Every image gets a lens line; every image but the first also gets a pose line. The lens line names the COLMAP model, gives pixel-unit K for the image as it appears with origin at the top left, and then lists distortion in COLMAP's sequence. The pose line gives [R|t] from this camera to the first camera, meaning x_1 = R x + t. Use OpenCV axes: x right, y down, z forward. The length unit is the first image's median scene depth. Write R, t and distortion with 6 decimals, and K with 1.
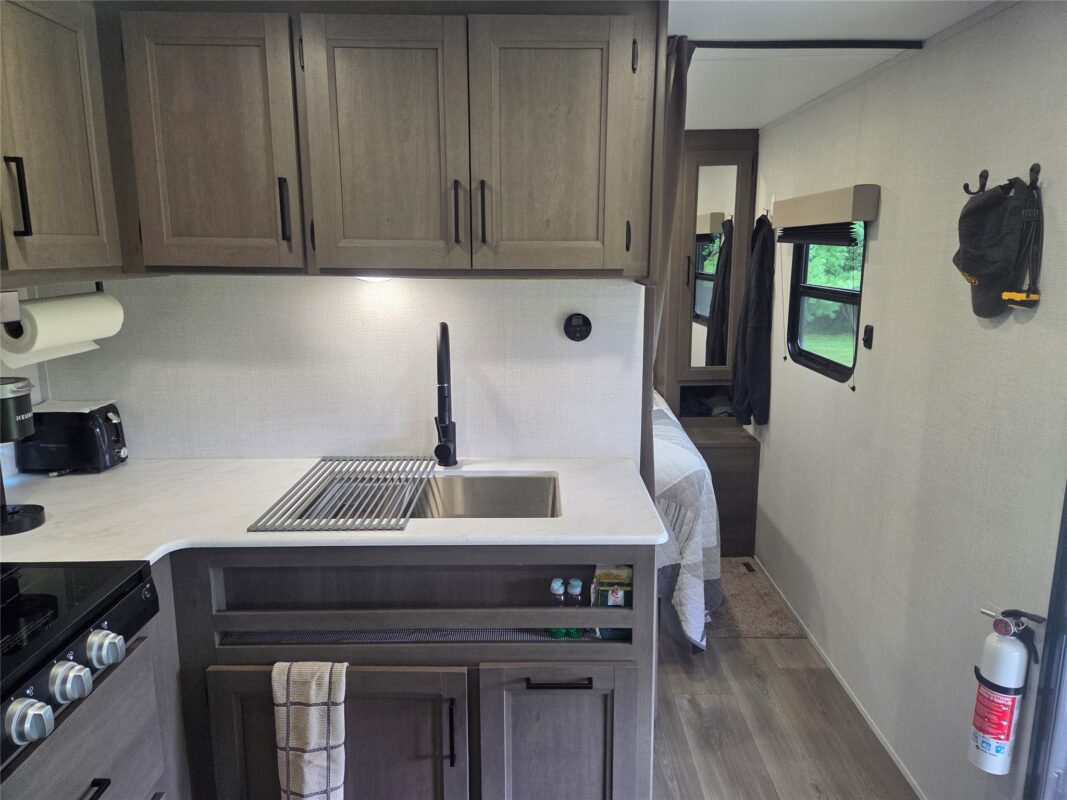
lens RADIAL K [[718.0, 0, 533.5], [0, 718.0, 393.0], [0, 0, 1]] dist [0.107209, -0.086529]
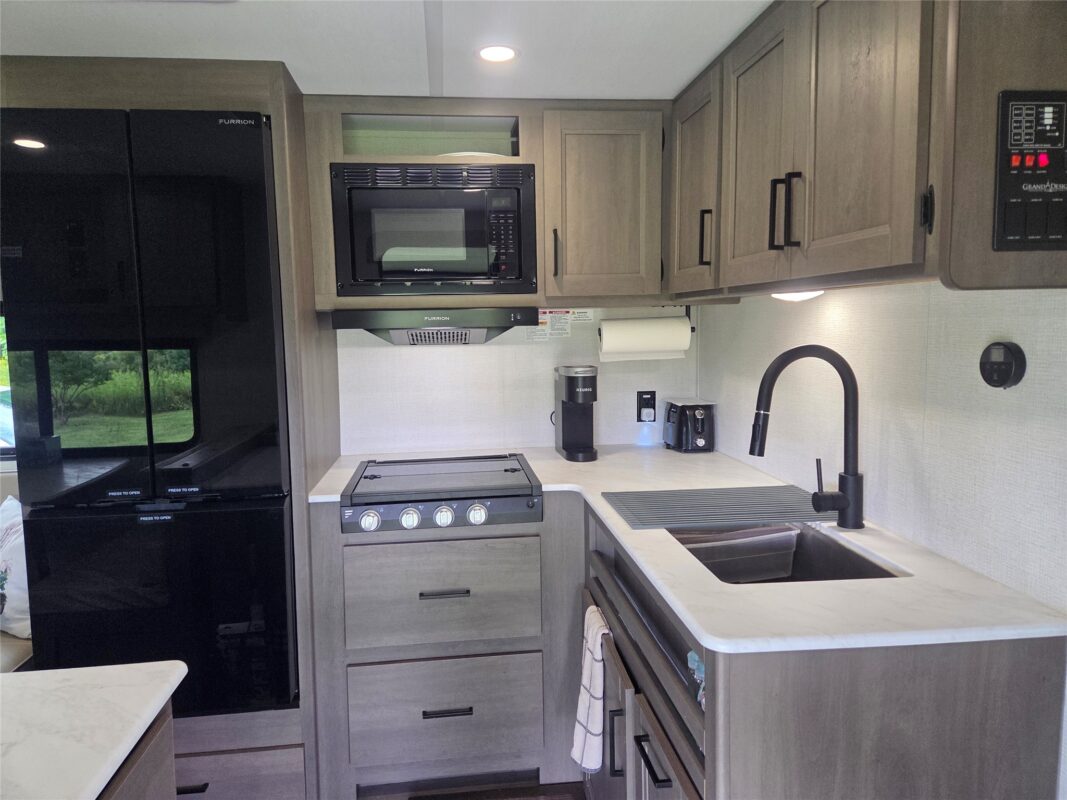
lens RADIAL K [[718.0, 0, 533.5], [0, 718.0, 393.0], [0, 0, 1]] dist [0.107209, -0.086529]
pose [[0.119092, 0.093573, -0.988464, 0.734766], [-0.177931, 0.981444, 0.071471, -0.048750], [0.976810, 0.167367, 0.133531, 0.616839]]
